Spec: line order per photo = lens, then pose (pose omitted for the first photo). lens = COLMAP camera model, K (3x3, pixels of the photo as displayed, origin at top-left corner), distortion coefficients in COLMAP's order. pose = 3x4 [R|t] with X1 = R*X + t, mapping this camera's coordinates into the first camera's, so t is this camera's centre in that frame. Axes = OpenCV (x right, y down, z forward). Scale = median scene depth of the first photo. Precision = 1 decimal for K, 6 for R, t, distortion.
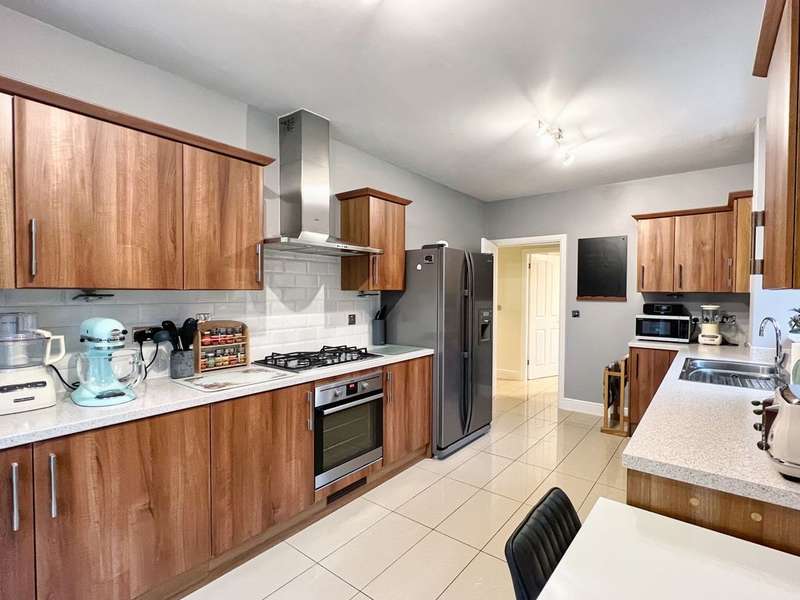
lens RADIAL K [[392.8, 0, 401.6], [0, 392.8, 301.6], [0, 0, 1]] dist [-0.000042, 0.000481]
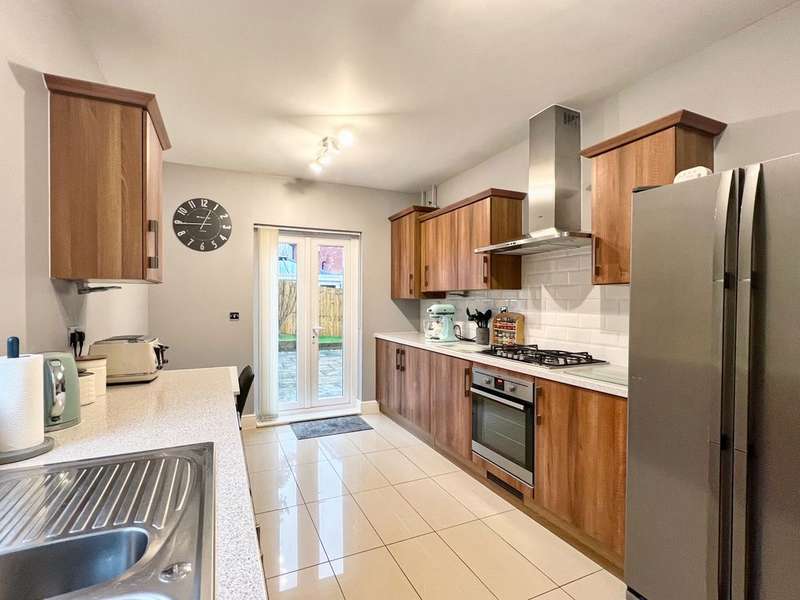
lens RADIAL K [[392.8, 0, 398.8], [0, 392.8, 302.6], [0, 0, 1]] dist [-0.000042, 0.000481]
pose [[-0.452212, 0.003084, -0.891905, 0.872824], [-0.026502, 0.999506, 0.016893, 0.001590], [0.891517, 0.031276, -0.451907, 1.189986]]
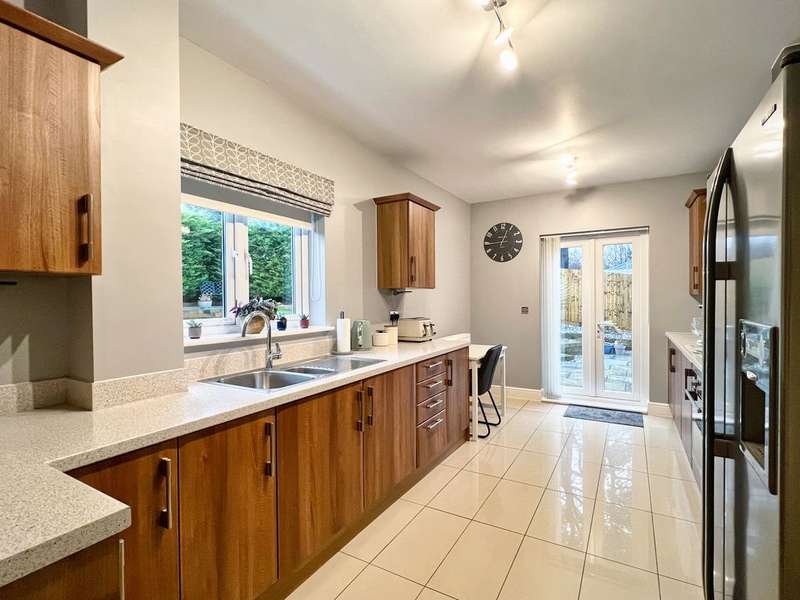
lens RADIAL K [[392.8, 0, 401.5], [0, 392.8, 300.6], [0, 0, 1]] dist [-0.000042, 0.000481]
pose [[-0.989611, 0.007105, -0.143593, 0.706624], [0.002916, 0.999565, 0.029359, -0.009125], [0.143739, 0.028636, -0.989201, 1.705000]]
